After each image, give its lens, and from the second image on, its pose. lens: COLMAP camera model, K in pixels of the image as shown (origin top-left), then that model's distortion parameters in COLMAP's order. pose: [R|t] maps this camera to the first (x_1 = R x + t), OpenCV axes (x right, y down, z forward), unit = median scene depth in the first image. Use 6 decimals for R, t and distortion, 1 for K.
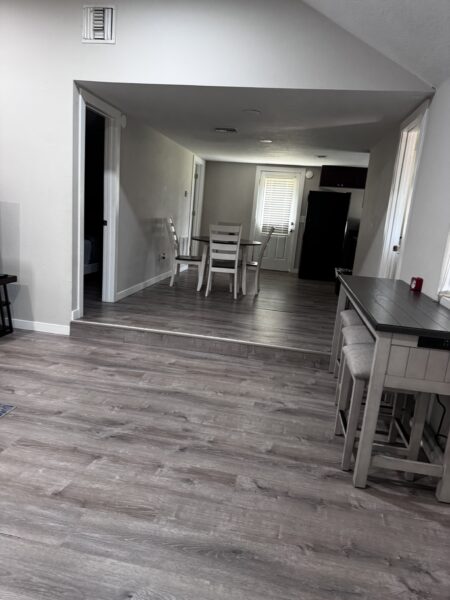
lens RADIAL K [[417.5, 0, 223.6], [0, 417.5, 293.7], [0, 0, 1]] dist [0.071730, -0.101559]
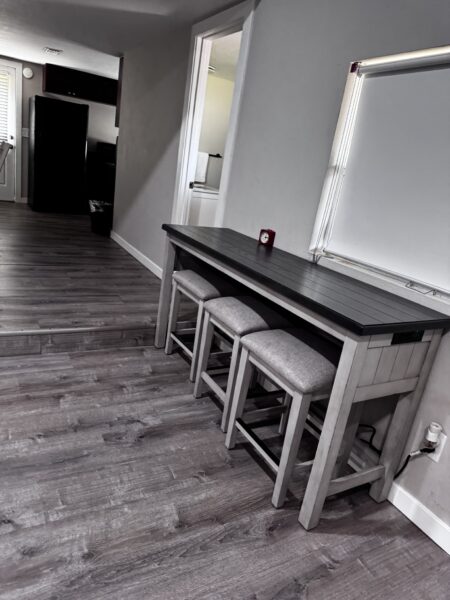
lens RADIAL K [[417.5, 0, 223.6], [0, 417.5, 293.7], [0, 0, 1]] dist [0.071730, -0.101559]
pose [[0.778142, -0.143776, 0.611411, -0.142617], [0.029518, 0.980743, 0.193059, -0.076116], [-0.627394, -0.132180, 0.767402, 0.386320]]
